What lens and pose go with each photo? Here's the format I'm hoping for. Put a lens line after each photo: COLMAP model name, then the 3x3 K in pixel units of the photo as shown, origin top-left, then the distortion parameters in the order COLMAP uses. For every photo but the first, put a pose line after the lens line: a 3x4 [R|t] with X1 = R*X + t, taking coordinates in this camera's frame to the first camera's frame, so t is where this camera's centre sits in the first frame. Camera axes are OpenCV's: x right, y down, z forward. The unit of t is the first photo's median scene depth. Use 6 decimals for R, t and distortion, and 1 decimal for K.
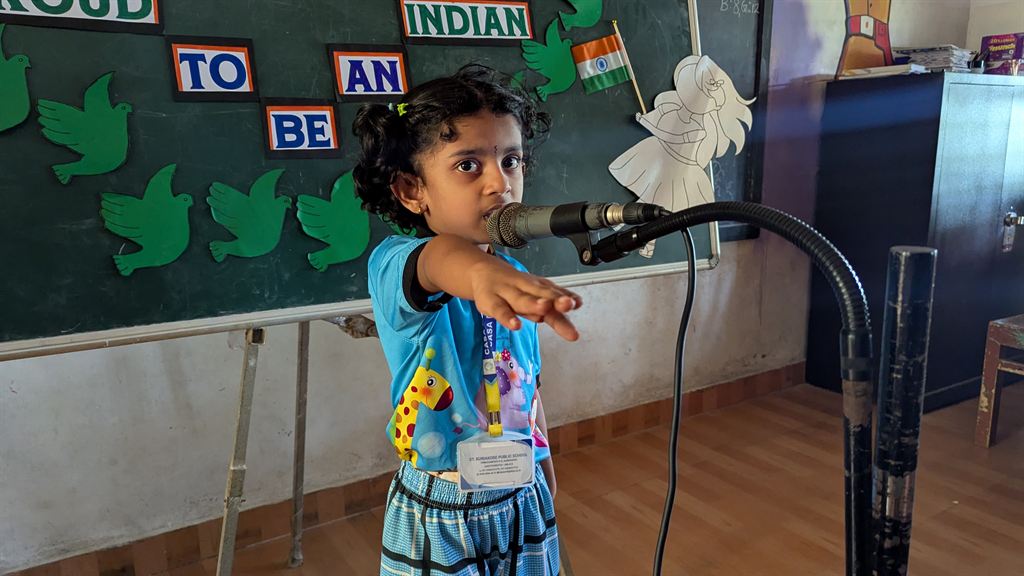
lens RADIAL K [[734.1, 0, 514.4], [0, 734.1, 290.0], [0, 0, 1]] dist [0.047884, -0.052040]
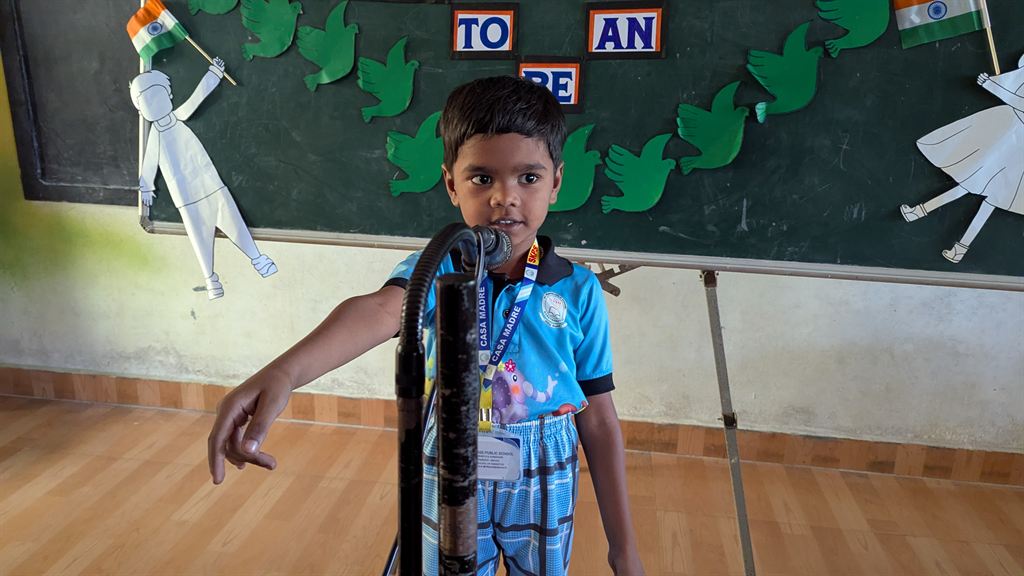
lens RADIAL K [[734.1, 0, 507.8], [0, 734.1, 290.0], [0, 0, 1]] dist [0.047884, -0.052040]
pose [[0.753782, 0.211758, -0.622070, 0.388390], [-0.160019, 0.977309, 0.138784, -0.058444], [0.637343, -0.005070, 0.770564, 0.108477]]
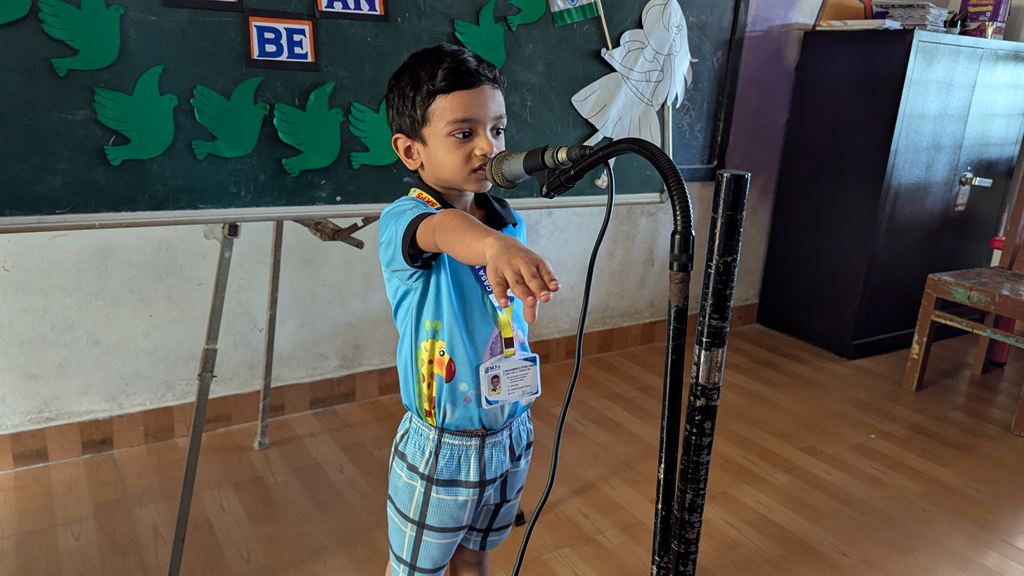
lens RADIAL K [[734.1, 0, 499.2], [0, 734.1, 284.2], [0, 0, 1]] dist [0.047884, -0.052040]
pose [[0.997595, 0.068873, 0.007848, 0.040660], [-0.069287, 0.994179, 0.082513, 0.021544], [-0.002119, -0.082859, 0.996559, -0.095061]]
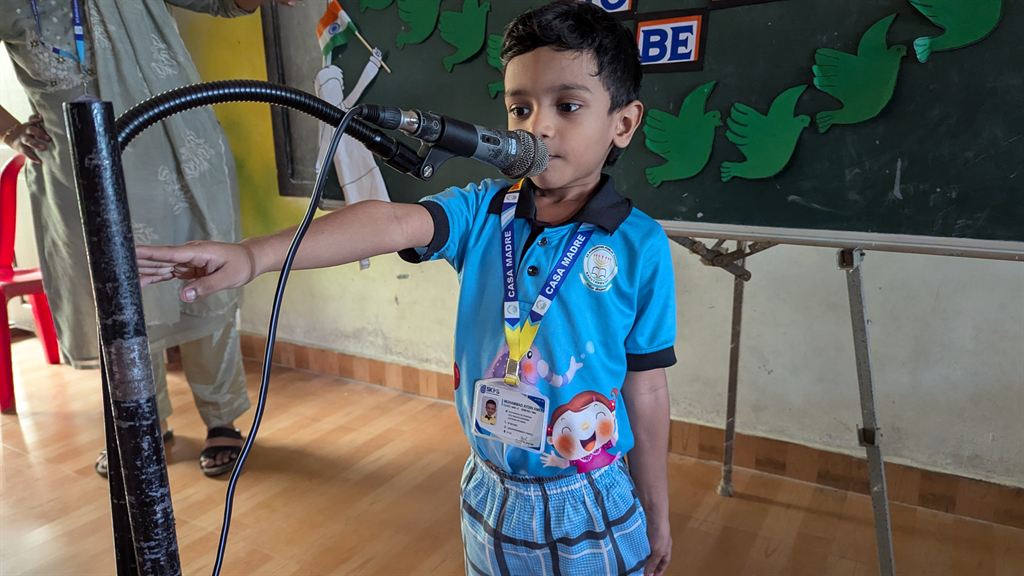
lens RADIAL K [[734.1, 0, 502.1], [0, 734.1, 291.5], [0, 0, 1]] dist [0.047884, -0.052040]
pose [[0.434285, 0.214933, -0.874757, 0.529752], [-0.156209, 0.974372, 0.161857, -0.014947], [0.887128, 0.066353, 0.456730, 0.343508]]
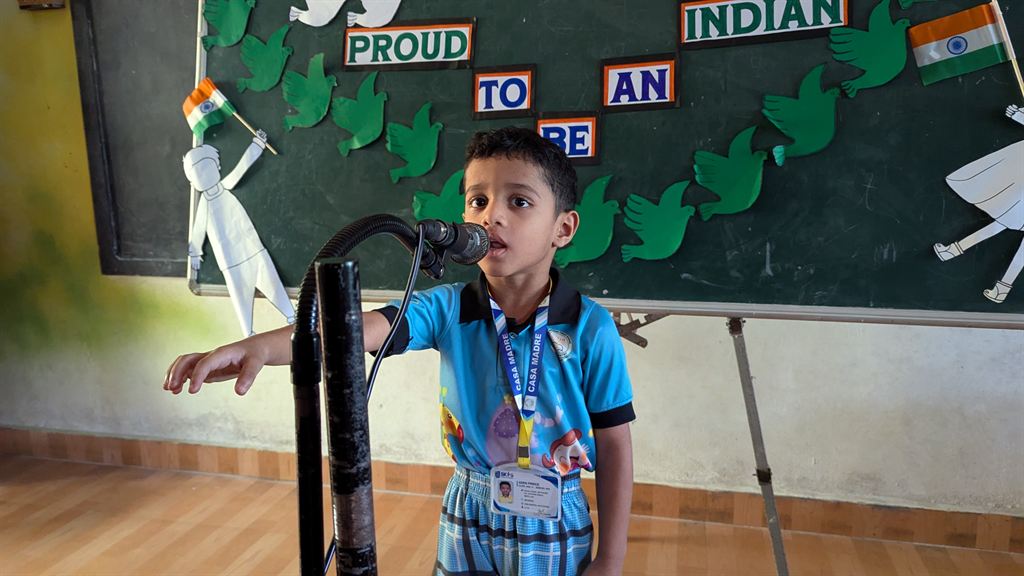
lens RADIAL K [[734.1, 0, 514.6], [0, 734.1, 295.2], [0, 0, 1]] dist [0.047884, -0.052040]
pose [[0.686805, 0.130068, -0.715110, 0.459174], [-0.134705, 0.989592, 0.050618, -0.027887], [0.714250, 0.061564, 0.697177, 0.168960]]
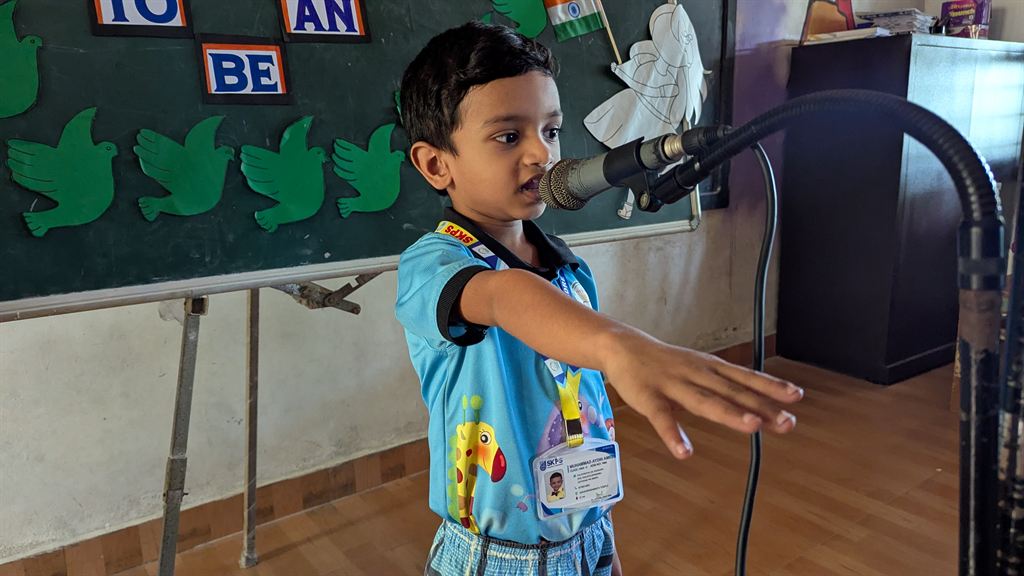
lens RADIAL K [[734.1, 0, 511.5], [0, 734.1, 277.7], [0, 0, 1]] dist [0.047884, -0.052040]
pose [[0.998163, -0.022393, 0.056289, -0.022920], [0.022485, 0.999747, -0.000992, 0.035022], [-0.056253, 0.002256, 0.998414, 0.093260]]
